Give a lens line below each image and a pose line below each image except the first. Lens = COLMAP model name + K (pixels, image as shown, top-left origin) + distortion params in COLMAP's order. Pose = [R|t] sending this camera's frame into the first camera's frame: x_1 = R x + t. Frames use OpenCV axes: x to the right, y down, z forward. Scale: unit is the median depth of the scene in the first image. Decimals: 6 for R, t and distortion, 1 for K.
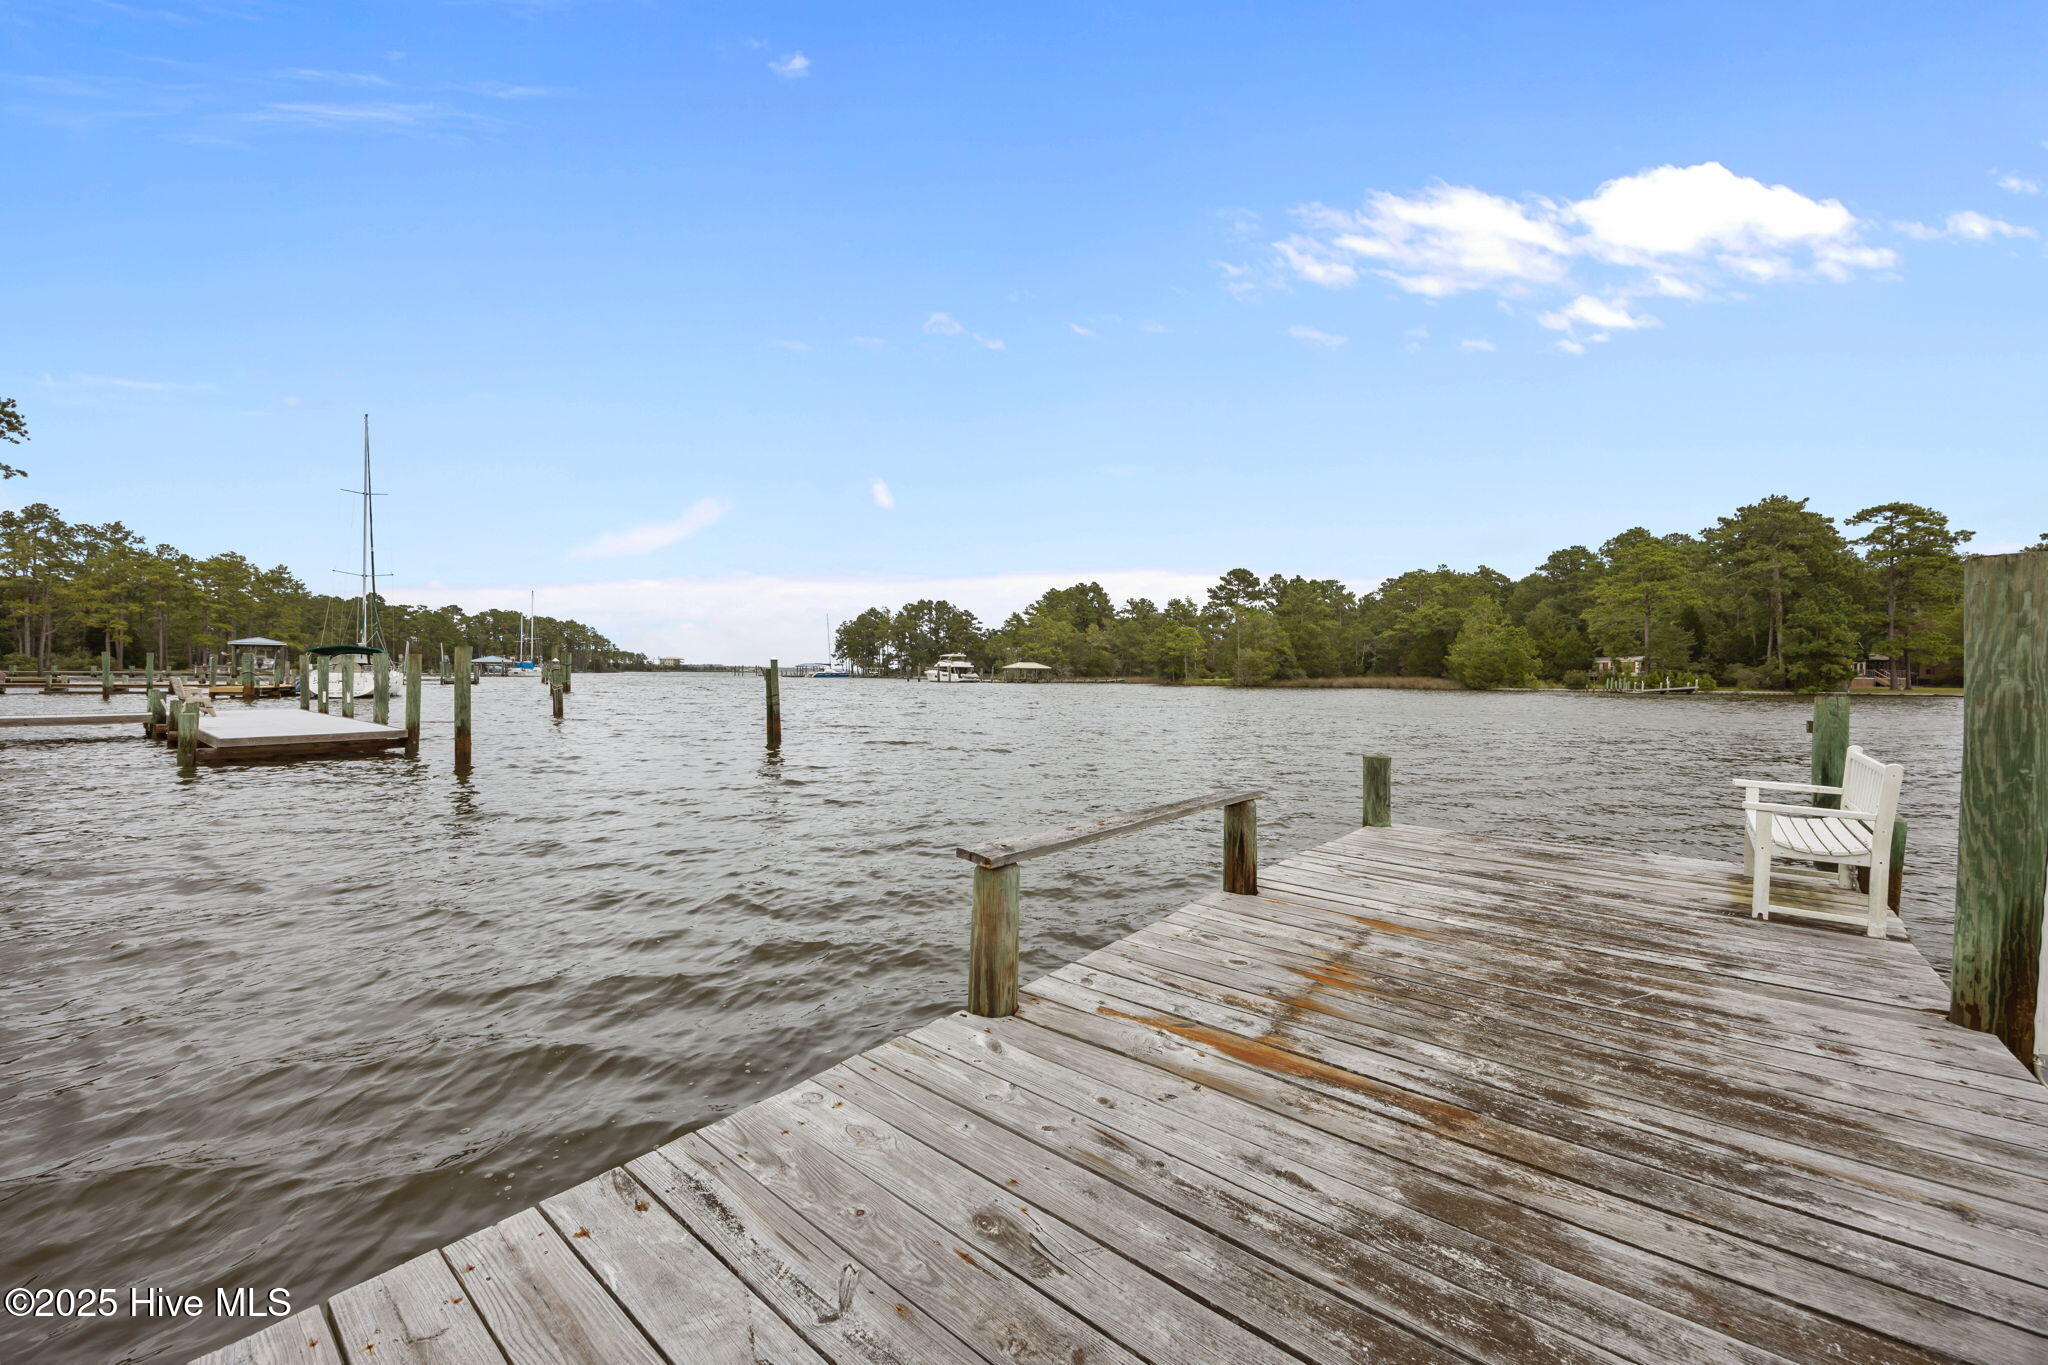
lens RADIAL K [[785.6, 0, 1024.0], [0, 785.6, 682.5], [0, 0, 1]] dist [0.000324, 0.000022]
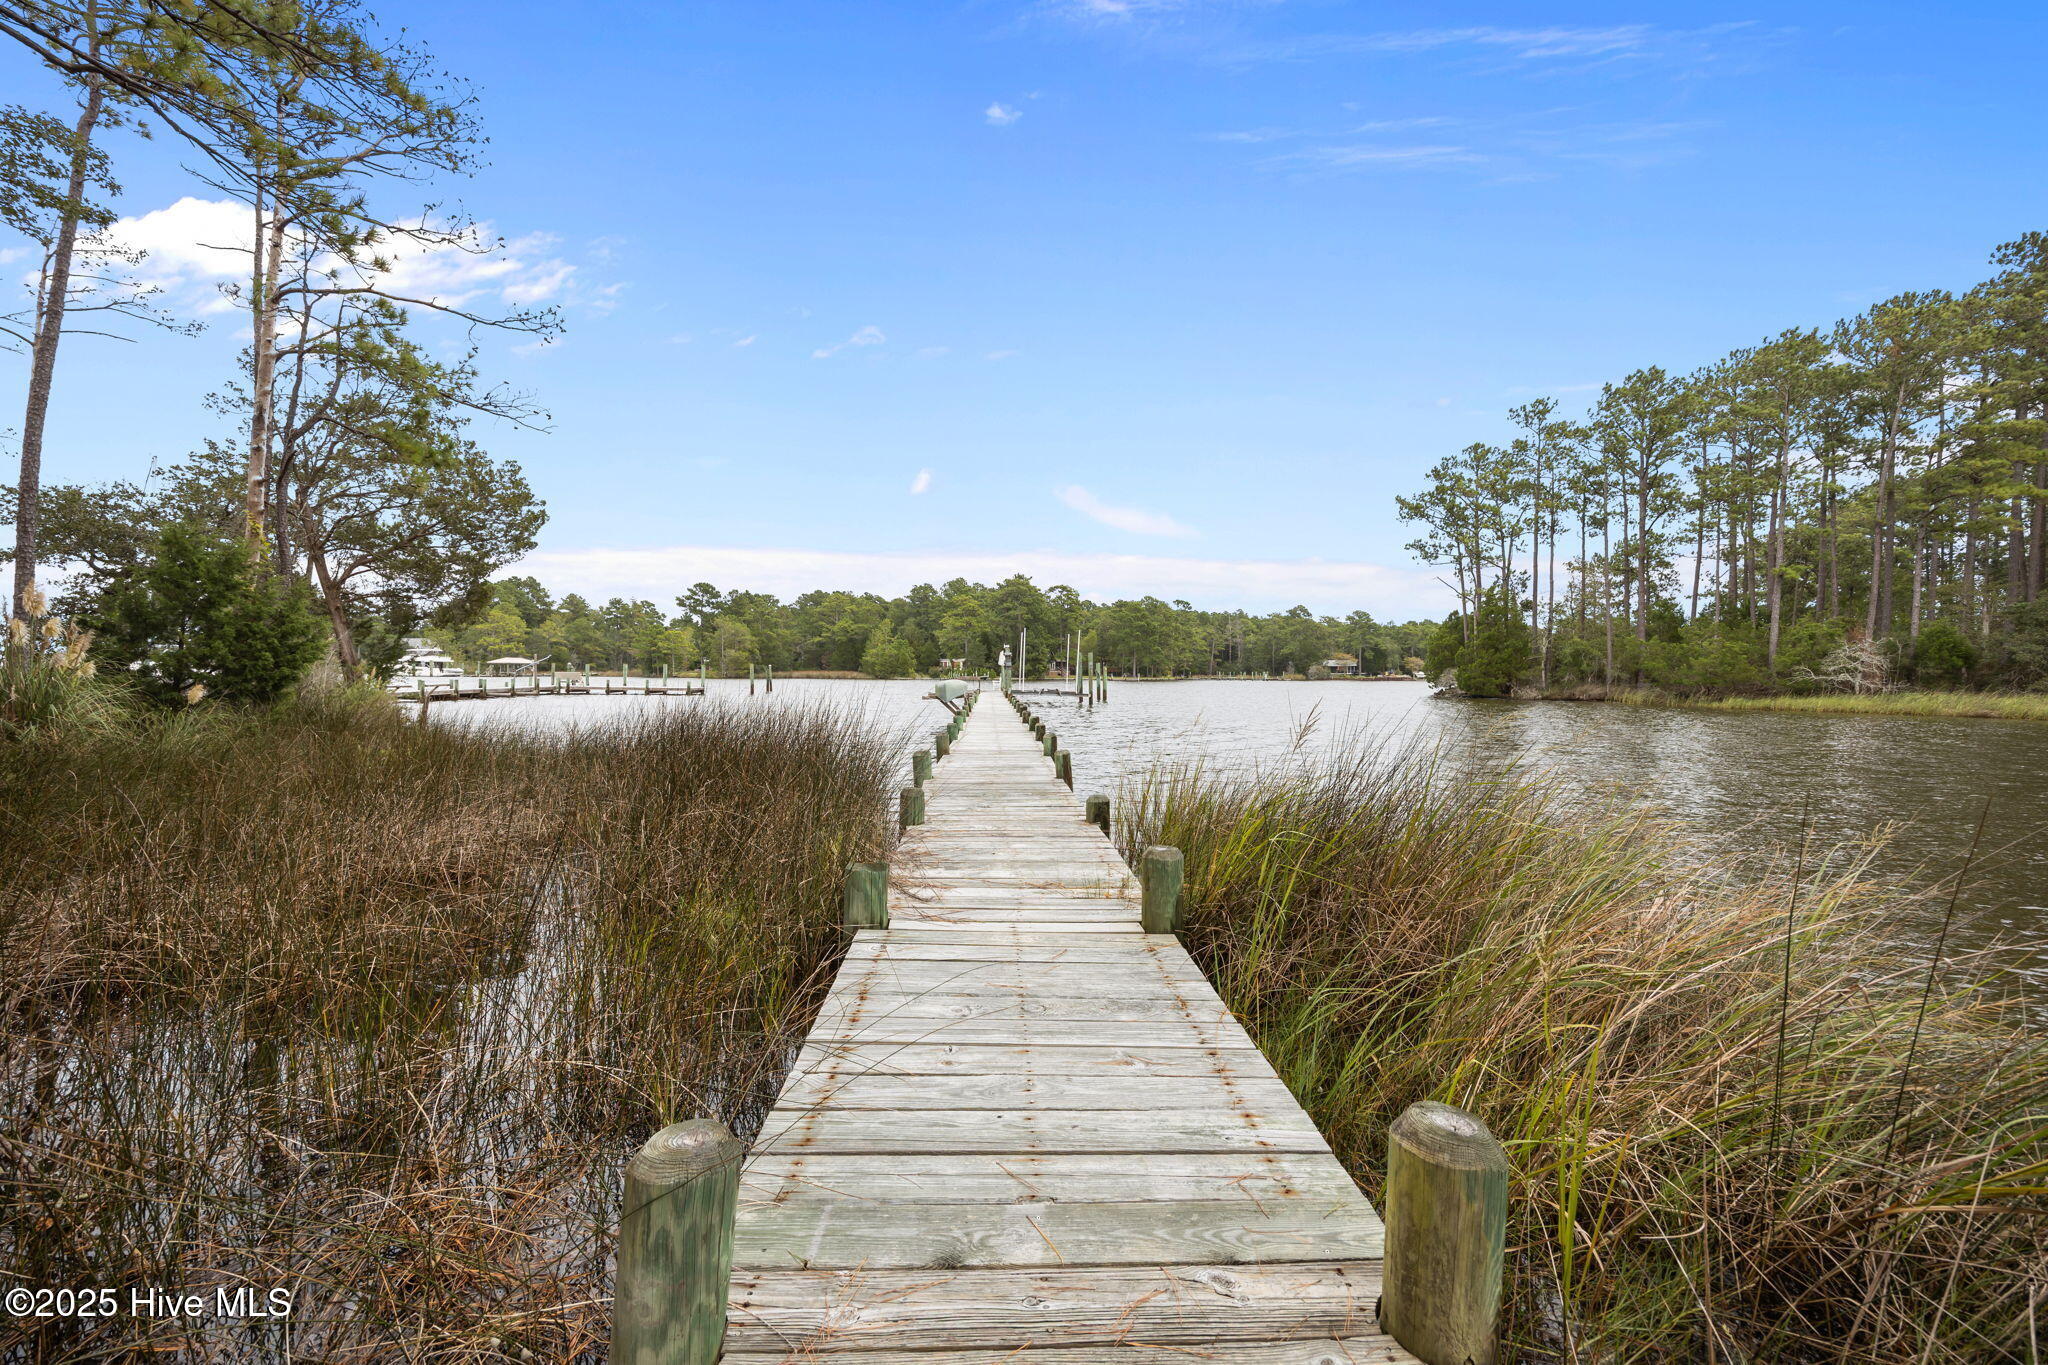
lens RADIAL K [[785.6, 0, 1024.0], [0, 785.6, 682.5], [0, 0, 1]] dist [0.000324, 0.000022]
pose [[0.729387, -0.010446, 0.684022, -0.228330], [0.006404, 0.999944, 0.008441, 0.004028], [-0.684071, -0.001776, 0.729413, -0.266403]]
